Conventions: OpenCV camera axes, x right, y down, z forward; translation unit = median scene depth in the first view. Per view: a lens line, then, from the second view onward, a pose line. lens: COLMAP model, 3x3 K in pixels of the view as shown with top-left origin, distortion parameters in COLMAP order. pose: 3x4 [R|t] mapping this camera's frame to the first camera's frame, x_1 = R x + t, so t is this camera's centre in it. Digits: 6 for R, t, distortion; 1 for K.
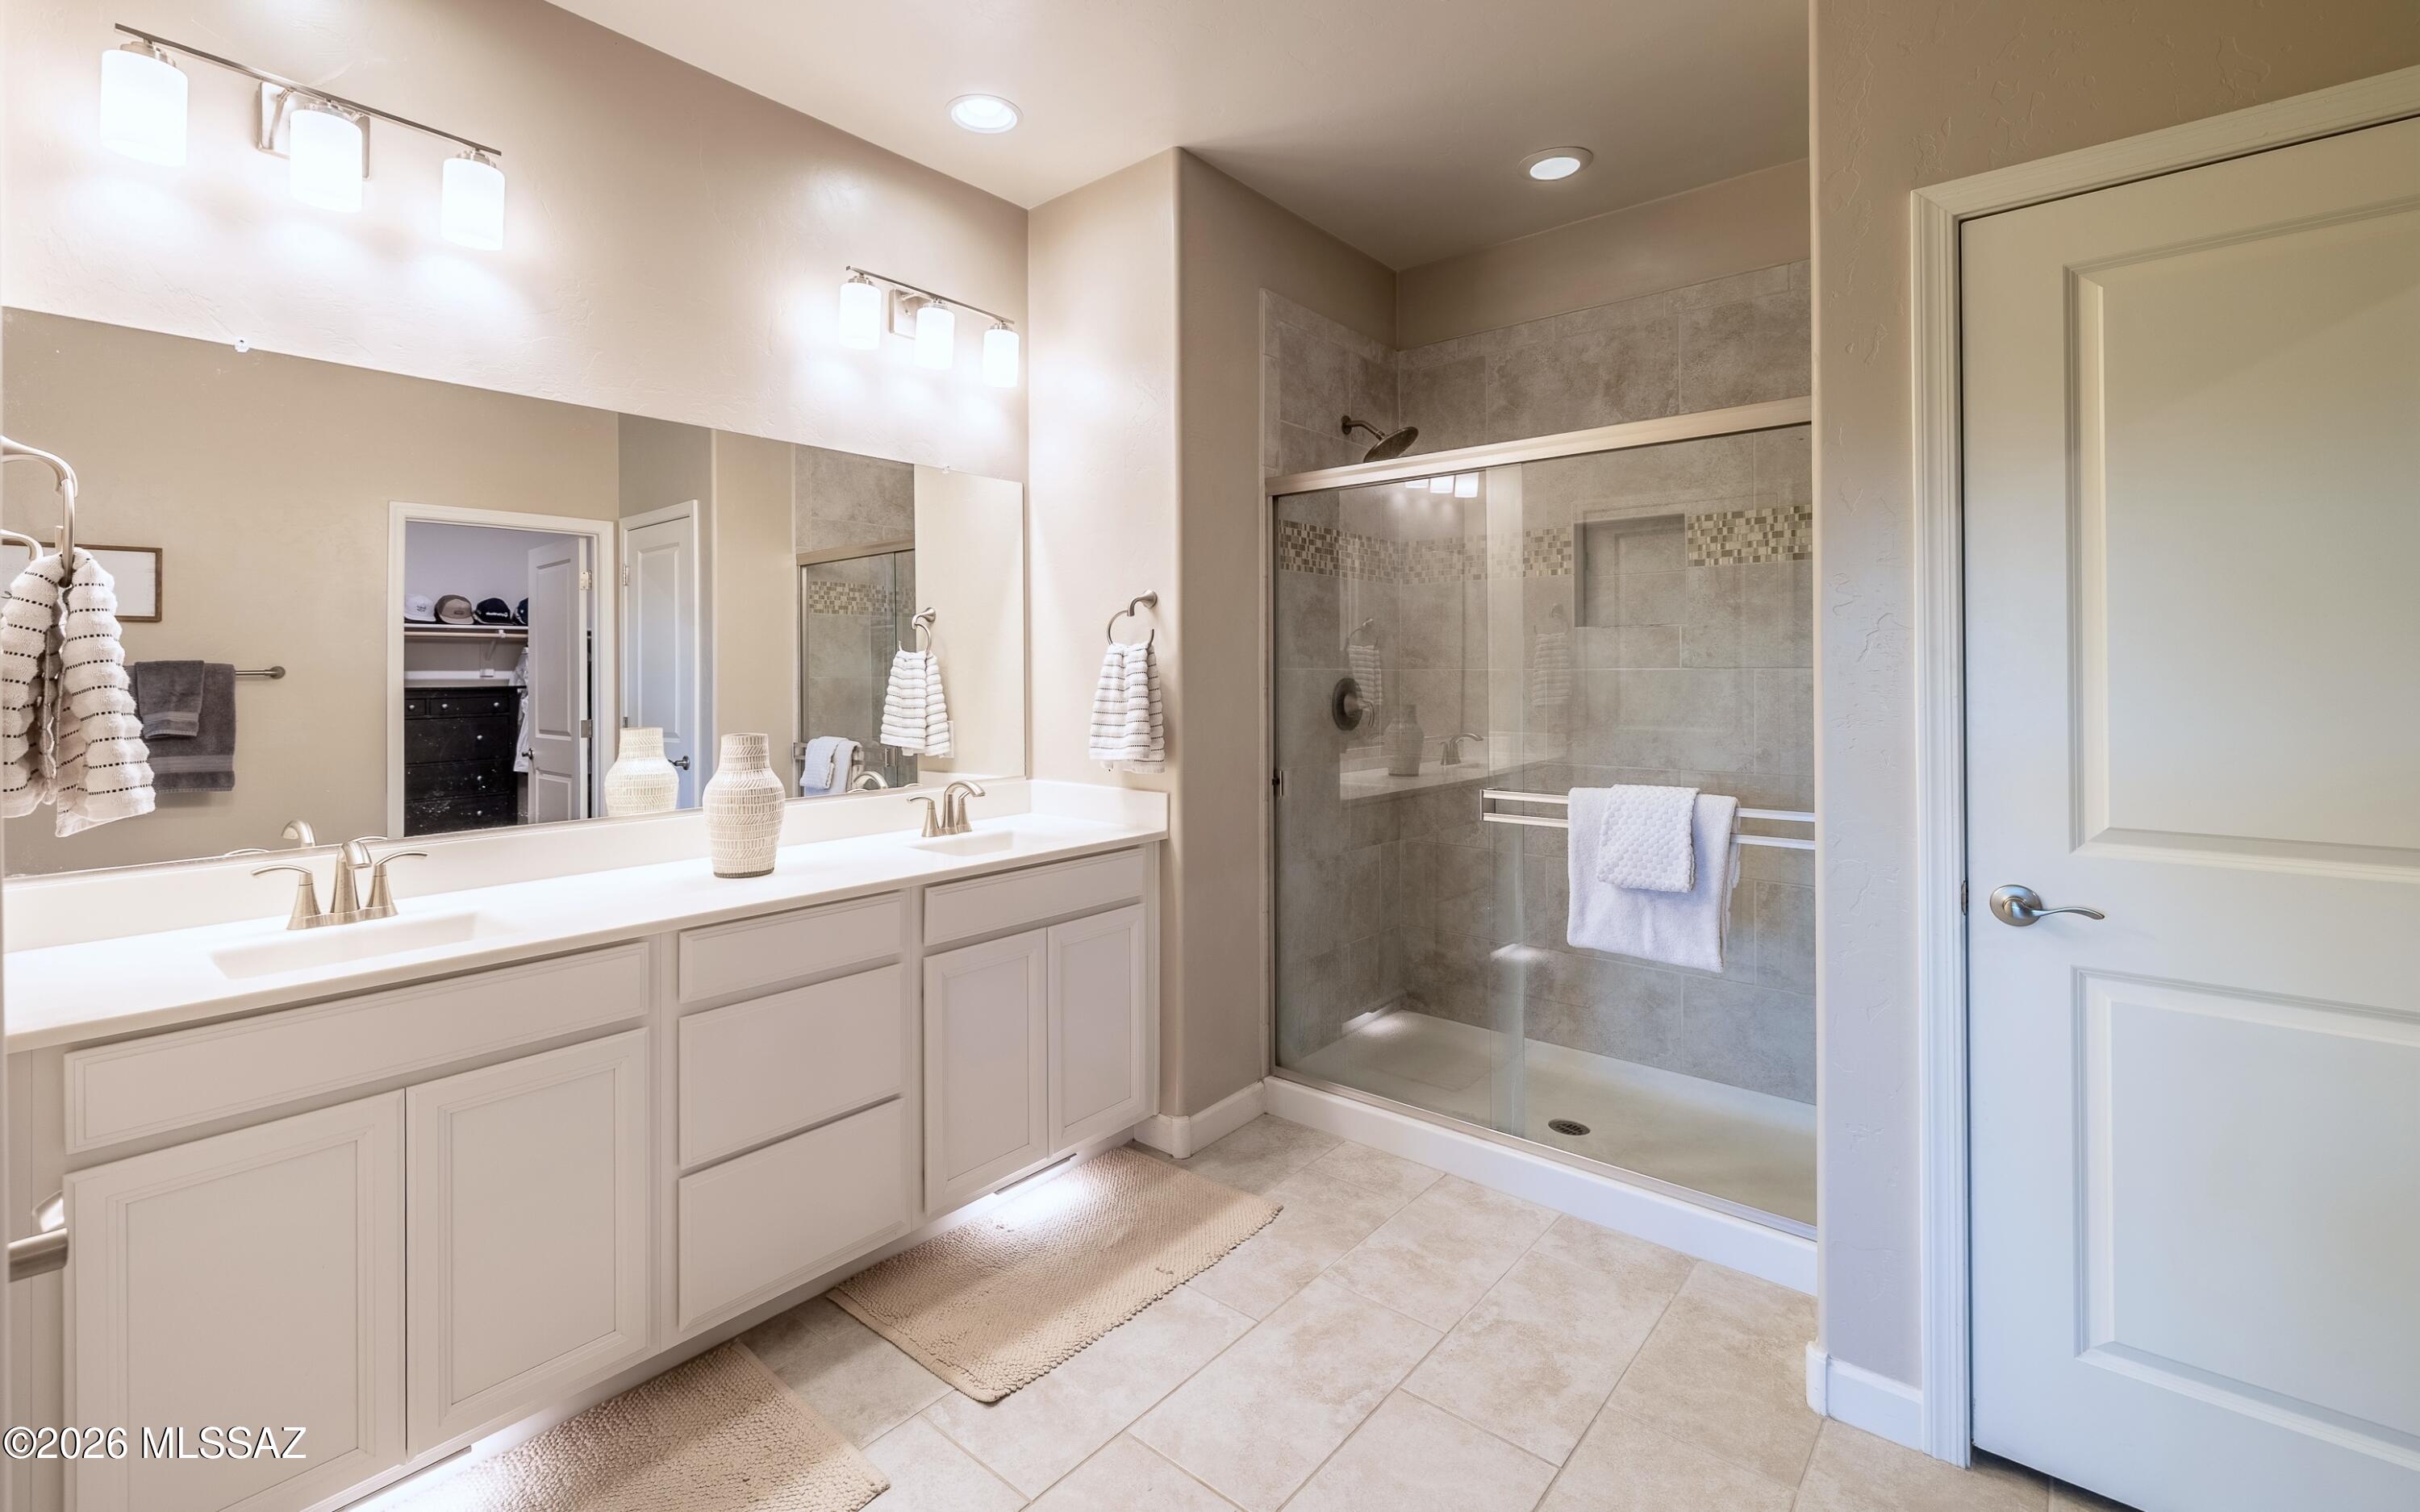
lens RADIAL K [[1049.1, 0, 1217.2], [0, 1049.1, 688.7], [0, 0, 1]] dist [-0.000553, 0.000084]
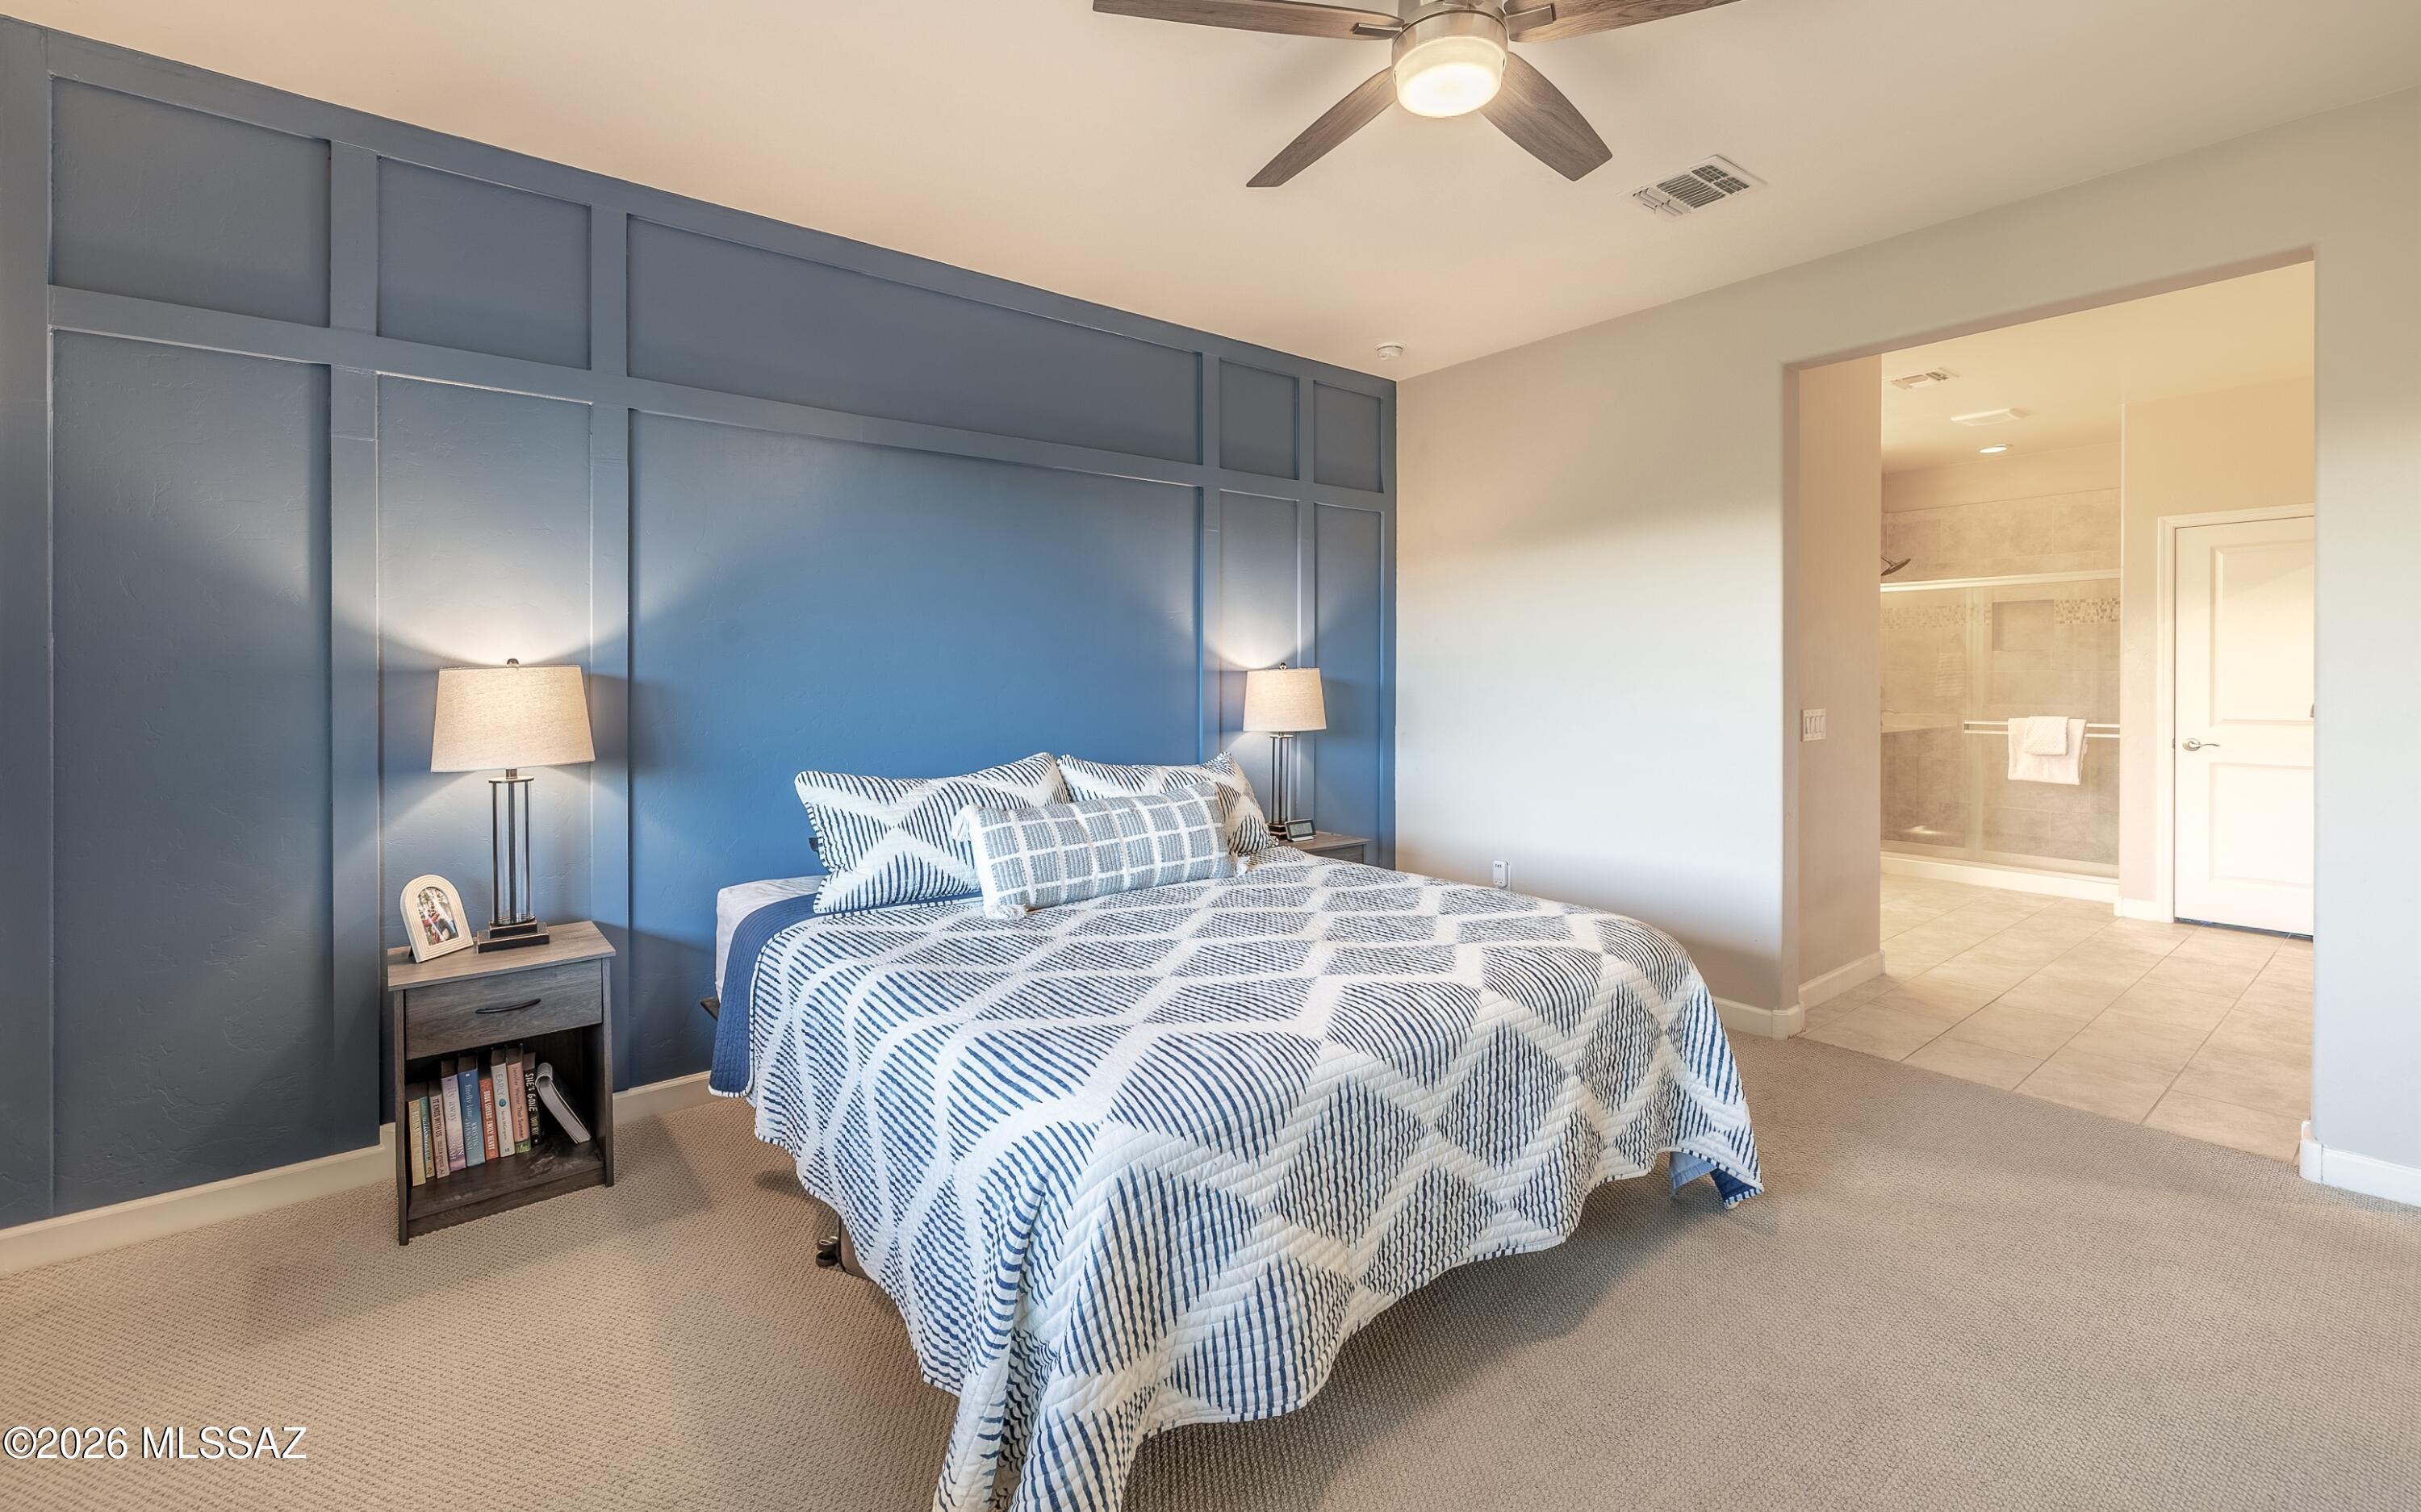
lens RADIAL K [[1049.5, 0, 1217.7], [0, 1049.5, 688.7], [0, 0, 1]] dist [-0.000553, 0.000084]
pose [[0.980326, 0.013480, -0.196924, -1.053794], [-0.013917, 0.999903, -0.000832, 0.054965], [0.196894, 0.003556, 0.980418, -1.884265]]
